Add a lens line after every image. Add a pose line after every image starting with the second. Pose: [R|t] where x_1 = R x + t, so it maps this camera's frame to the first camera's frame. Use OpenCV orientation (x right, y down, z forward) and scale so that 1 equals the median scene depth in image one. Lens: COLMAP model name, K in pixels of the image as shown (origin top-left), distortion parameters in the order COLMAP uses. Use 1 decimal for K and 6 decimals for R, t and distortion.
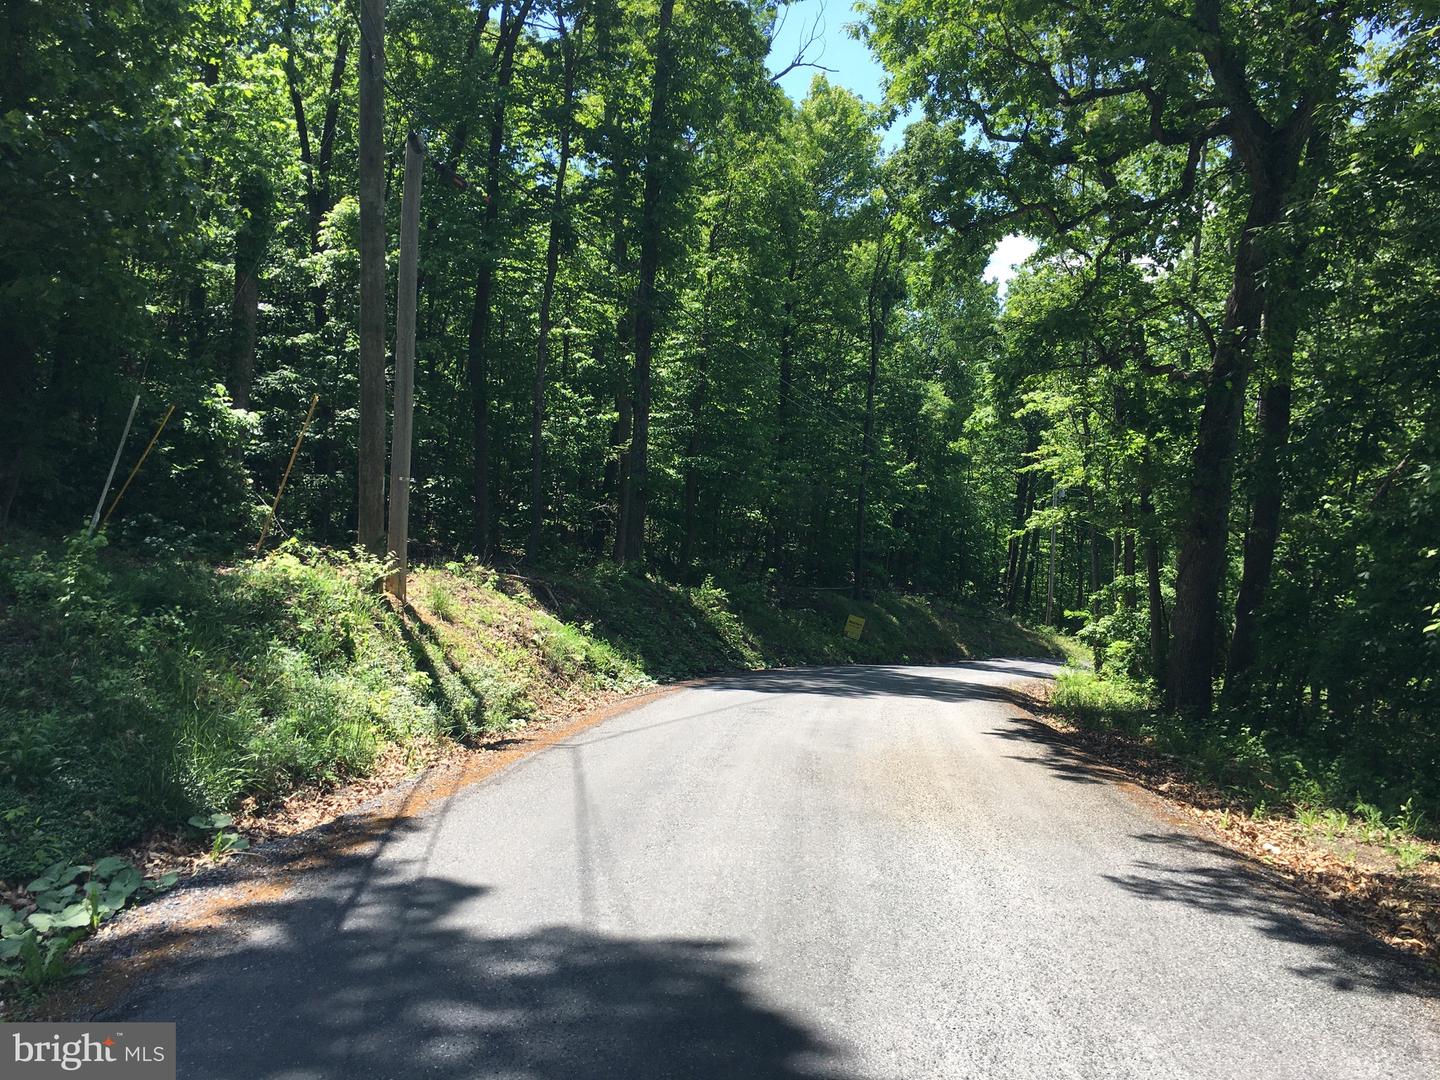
lens RADIAL K [[1204.7, 0, 719.1], [0, 1204.7, 539.5], [0, 0, 1]] dist [-0.001349, -0.039746]
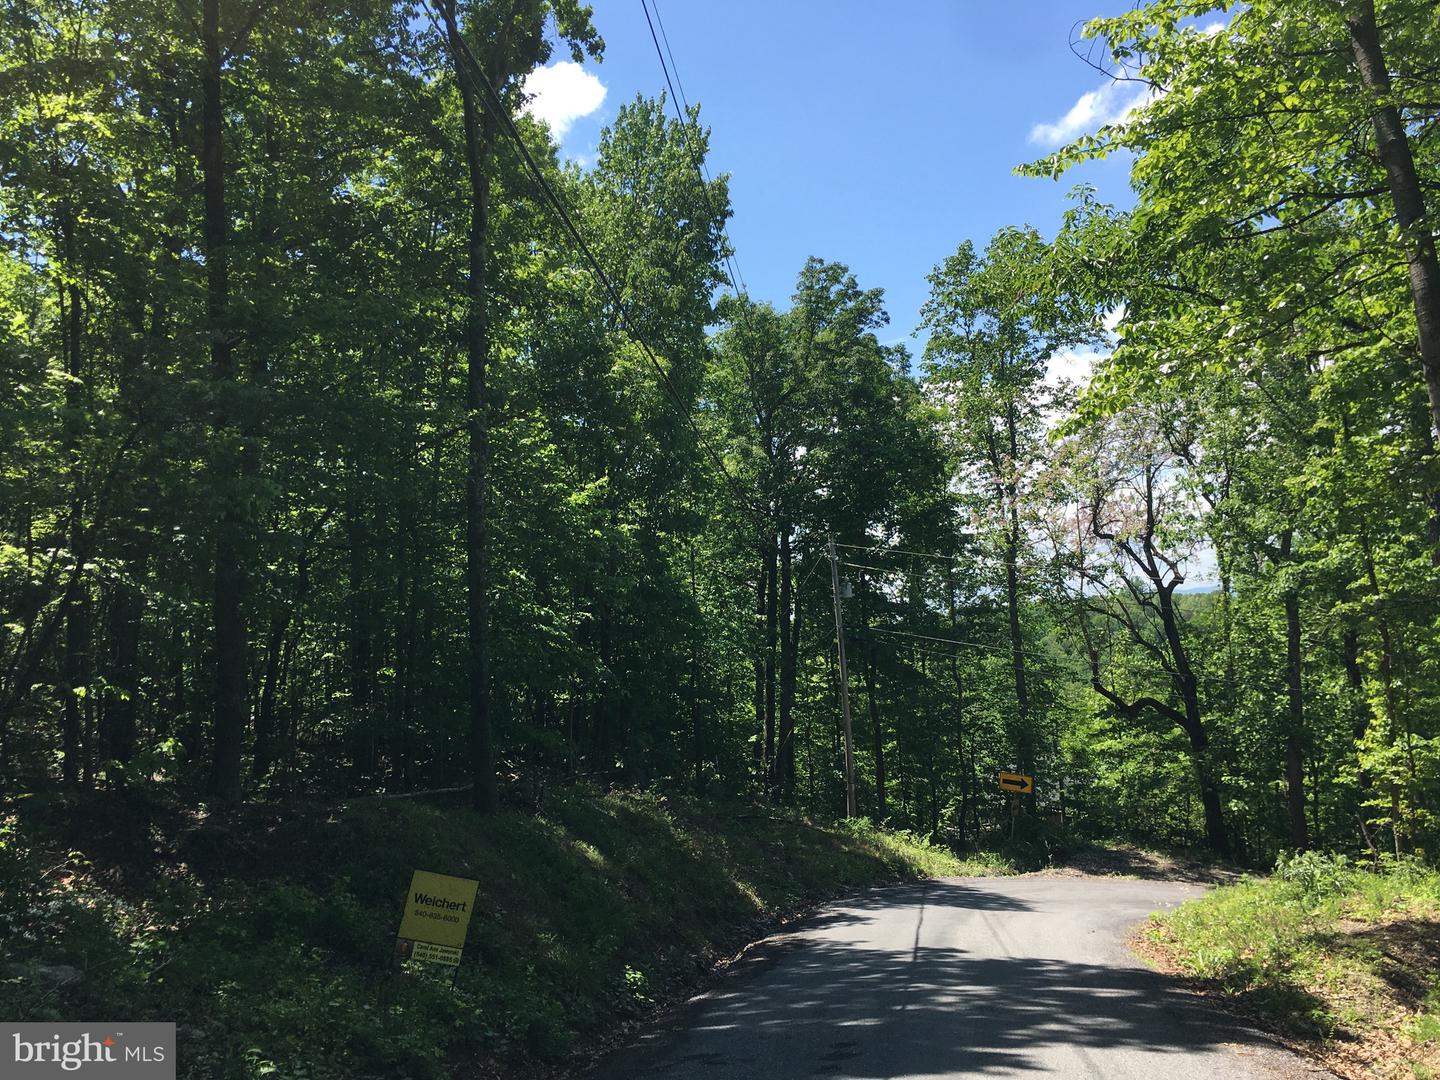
lens RADIAL K [[1204.7, 0, 719.7], [0, 1204.7, 539.8], [0, 0, 1]] dist [-0.001349, -0.039746]
pose [[0.964125, -0.063607, 0.257715, 0.088016], [0.106293, 0.982141, -0.155242, 0.030959], [-0.243238, 0.177066, 0.953668, 0.577145]]
